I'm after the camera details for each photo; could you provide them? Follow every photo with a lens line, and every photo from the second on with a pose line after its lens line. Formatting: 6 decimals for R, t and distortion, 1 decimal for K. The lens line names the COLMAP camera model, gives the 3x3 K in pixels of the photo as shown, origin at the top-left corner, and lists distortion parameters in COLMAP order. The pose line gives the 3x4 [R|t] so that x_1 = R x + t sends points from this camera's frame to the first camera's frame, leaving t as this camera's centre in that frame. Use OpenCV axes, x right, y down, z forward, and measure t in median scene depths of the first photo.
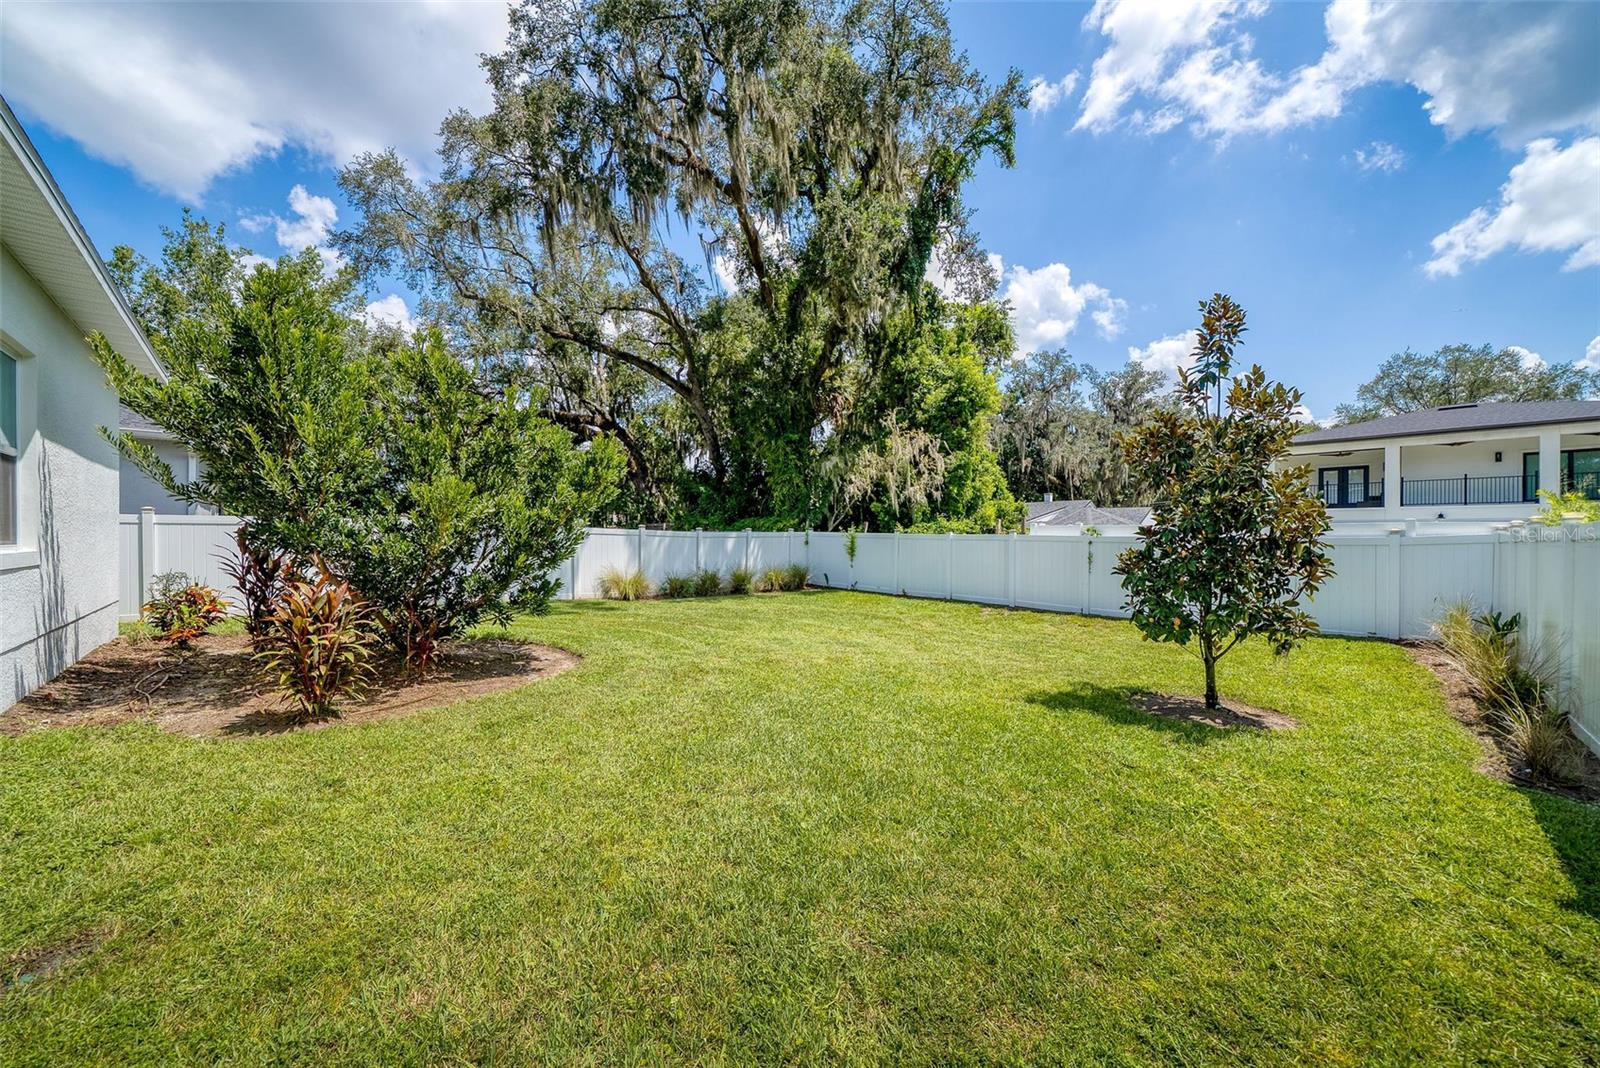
lens RADIAL K [[581.8, 0, 800.0], [0, 581.8, 534.0], [0, 0, 1]] dist [-0.014319, -0.000077]
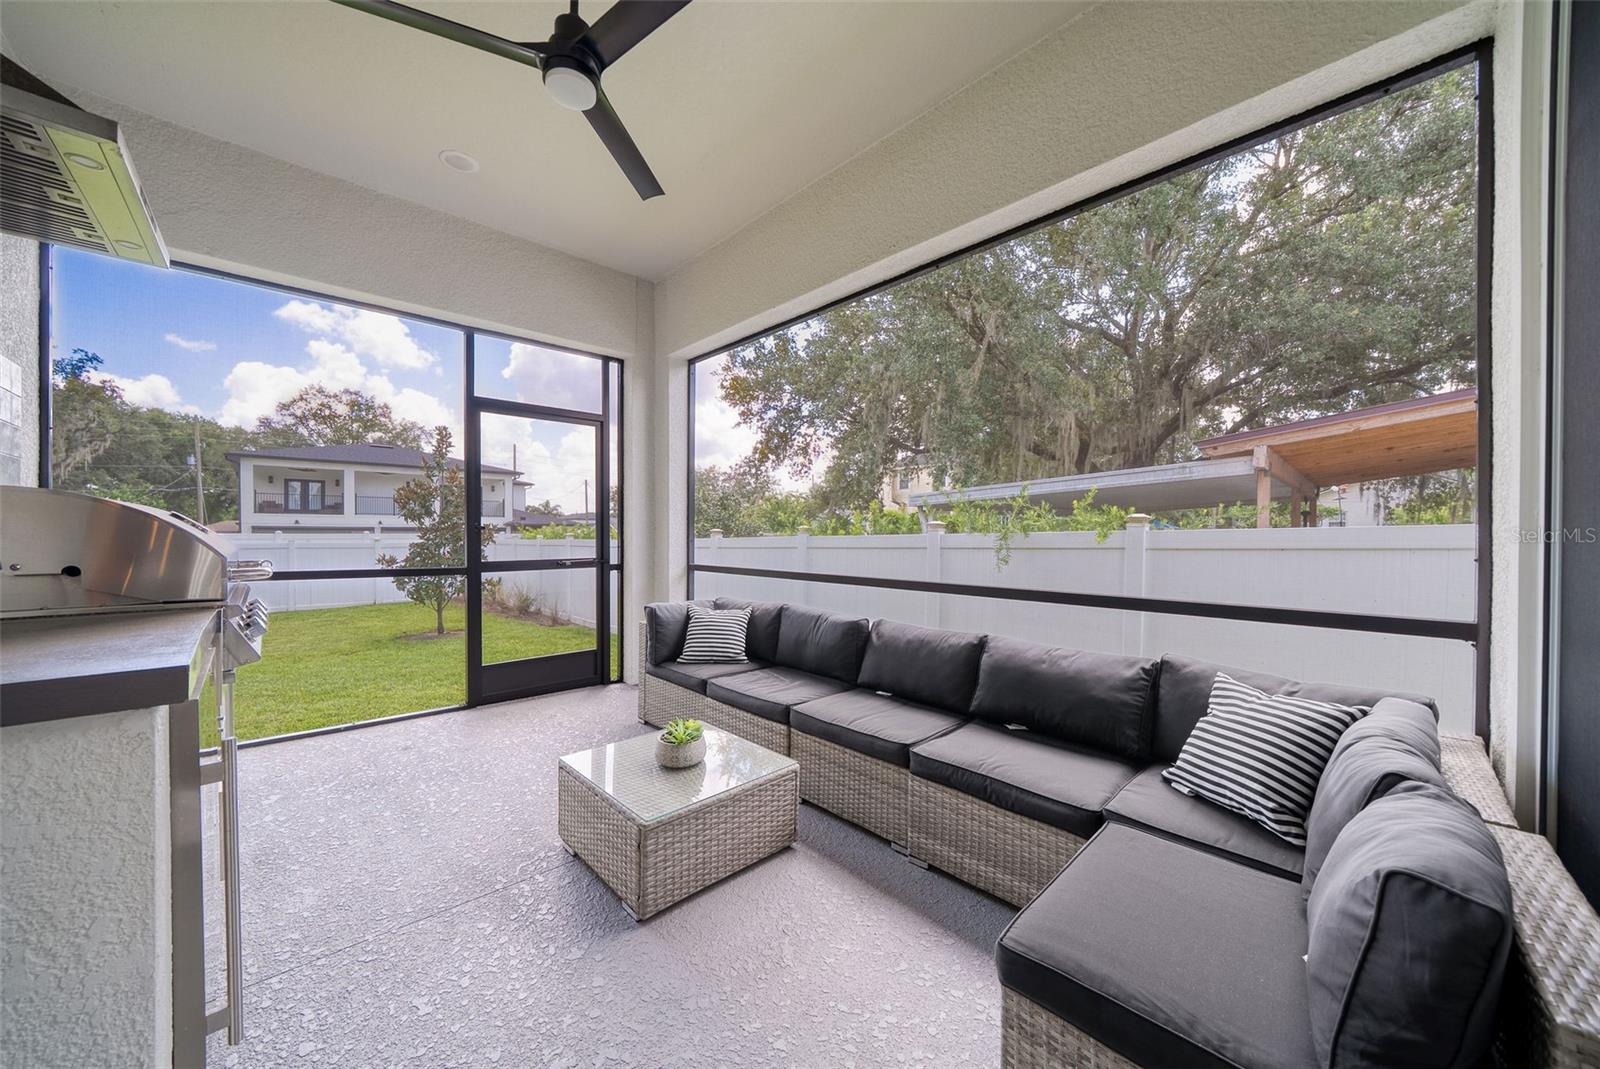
lens RADIAL K [[560.2, 0, 800.0], [0, 560.2, 534.5], [0, 0, 1]] dist [-0.014305, -0.000106]
pose [[-0.008666, -0.004948, 0.999950, -0.332714], [-0.003773, 0.999981, 0.004915, -0.014599], [-0.999955, -0.003731, -0.008685, -0.057700]]
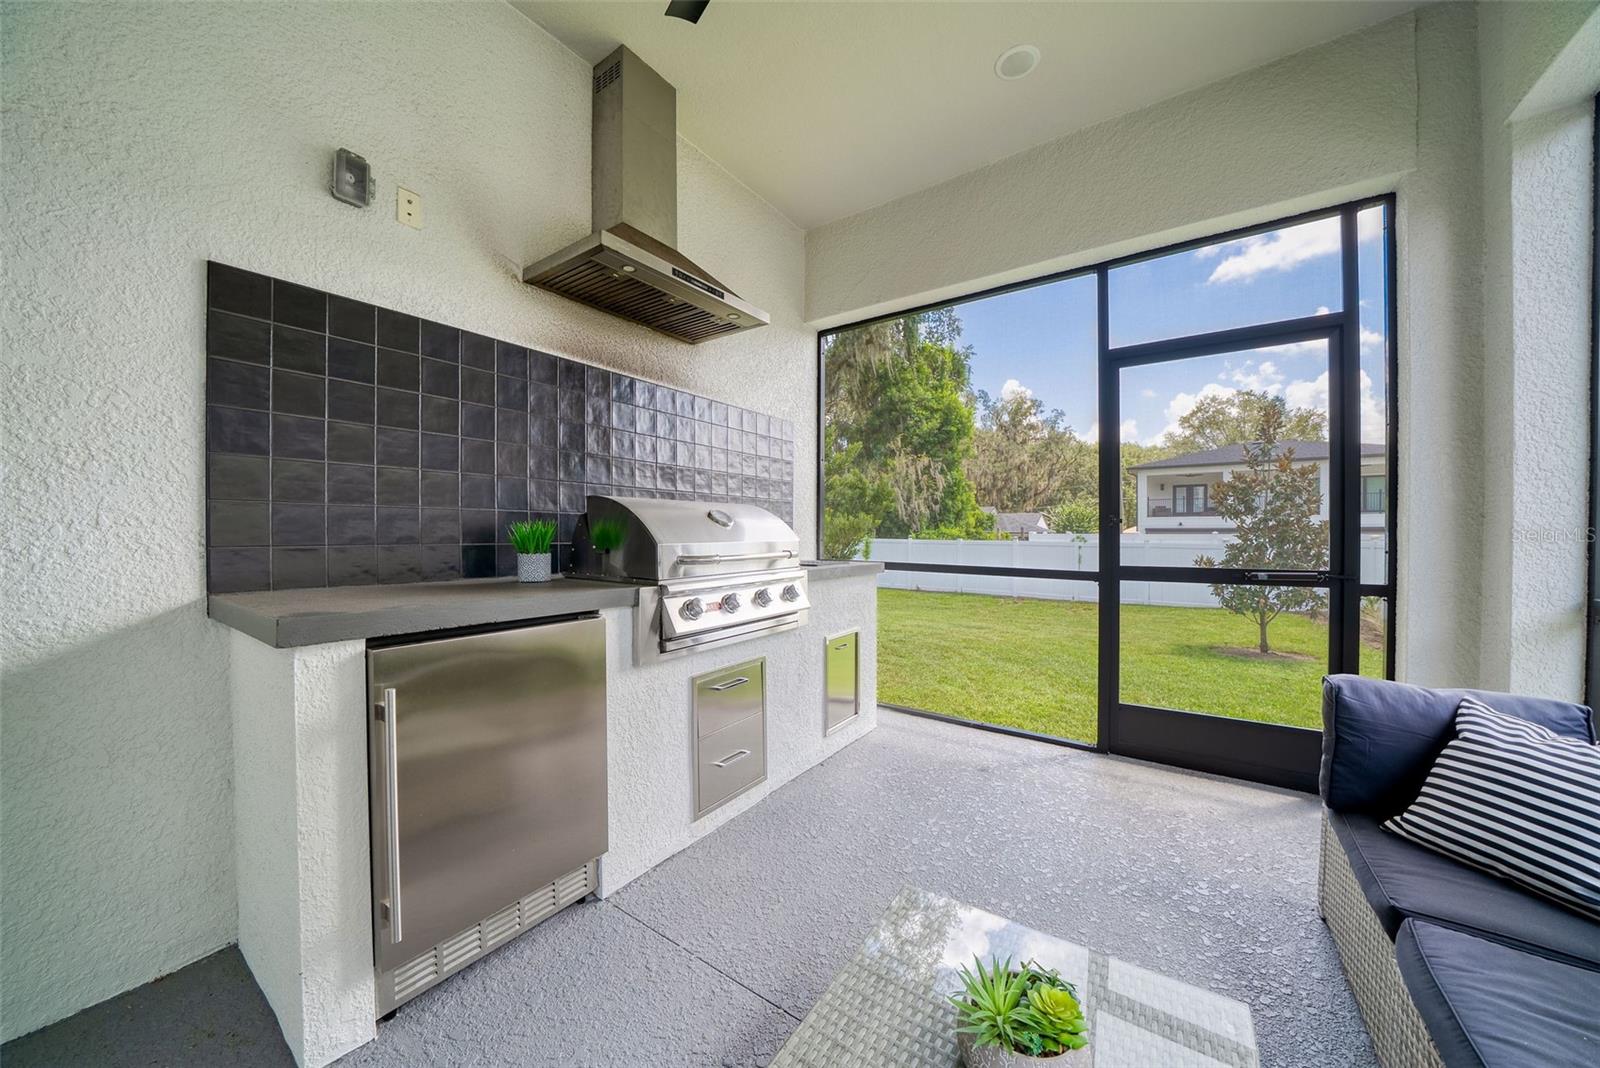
lens RADIAL K [[560.2, 0, 800.0], [0, 560.2, 534.0], [0, 0, 1]] dist [-0.014305, -0.000106]
pose [[0.978617, -0.001412, 0.205684, -0.251280], [0.000988, 0.999997, 0.002161, -0.012483], [-0.205687, -0.001912, 0.978616, -0.074793]]
